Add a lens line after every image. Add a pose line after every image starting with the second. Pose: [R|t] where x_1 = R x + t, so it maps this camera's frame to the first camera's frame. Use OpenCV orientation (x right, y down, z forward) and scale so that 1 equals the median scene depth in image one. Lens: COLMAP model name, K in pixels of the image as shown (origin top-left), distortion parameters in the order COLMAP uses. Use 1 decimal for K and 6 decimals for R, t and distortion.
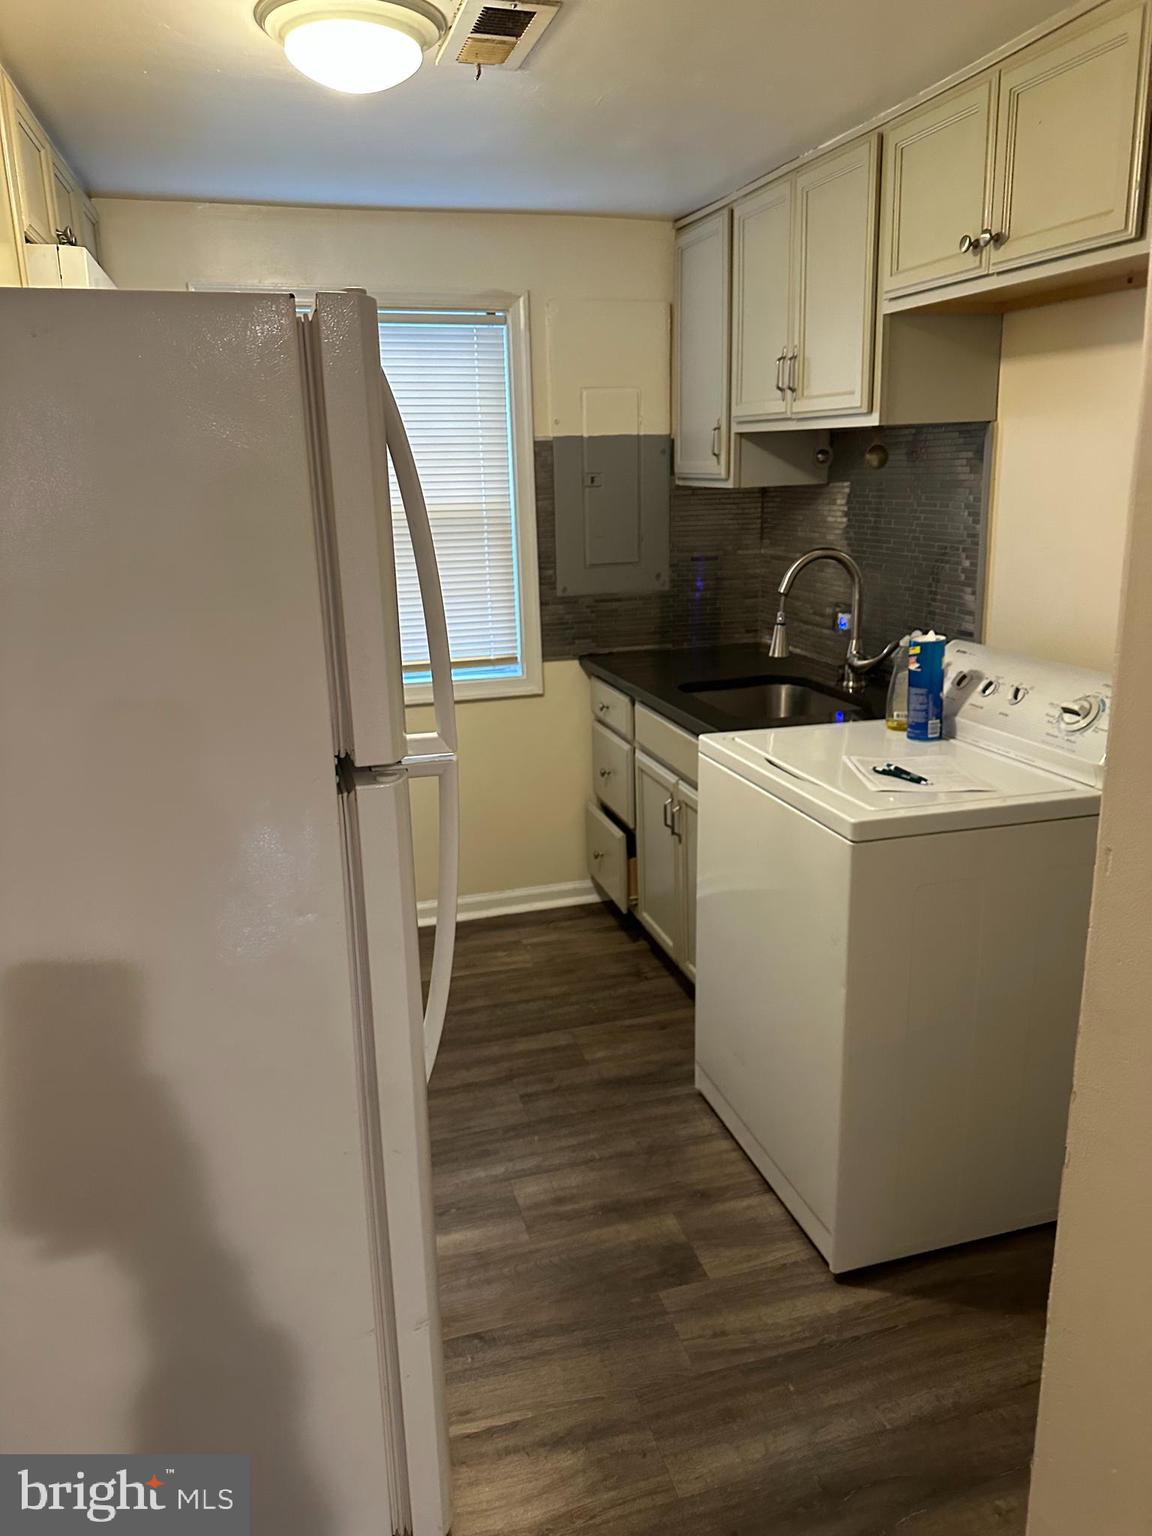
lens RADIAL K [[1098.6, 0, 556.5], [0, 1098.6, 772.7], [0, 0, 1]] dist [0.069041, -0.094355]
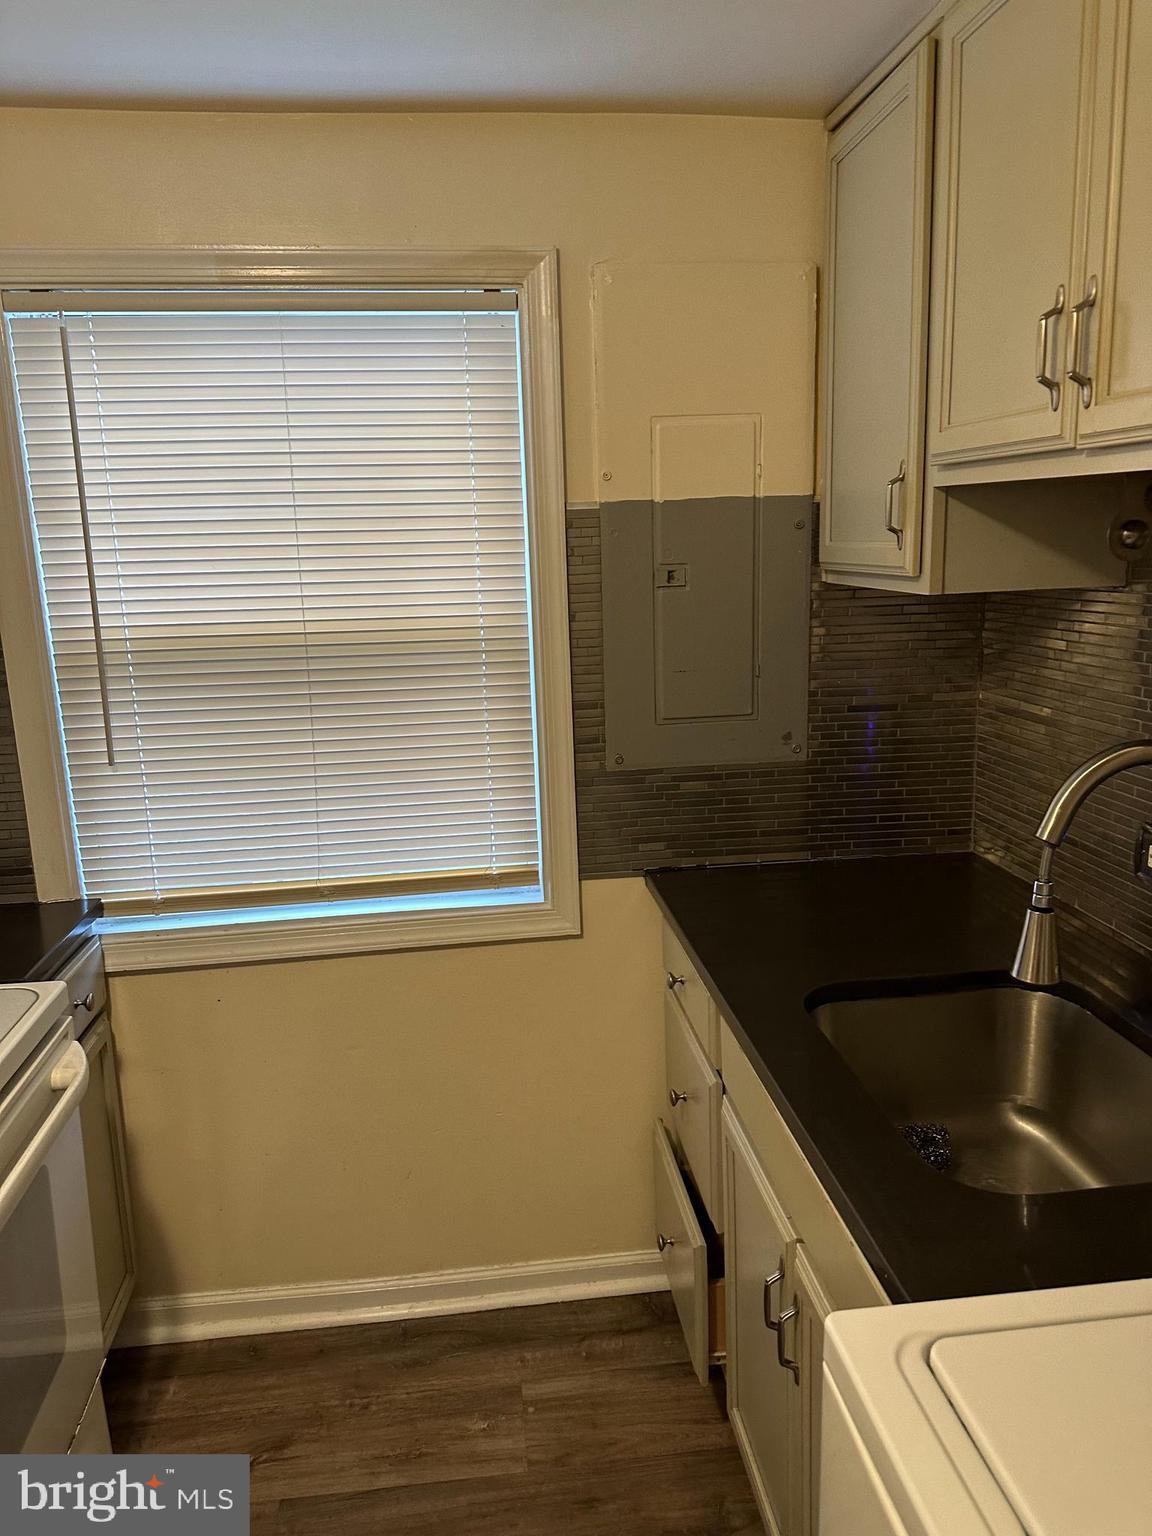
lens RADIAL K [[1078.1, 0, 551.3], [0, 1078.1, 767.4], [0, 0, 1]] dist [0.129803, -0.191276]
pose [[0.985567, 0.027083, -0.167108, 0.070064], [-0.037490, 0.997528, -0.059438, -0.132741], [0.165085, 0.064845, 0.984145, 0.450280]]
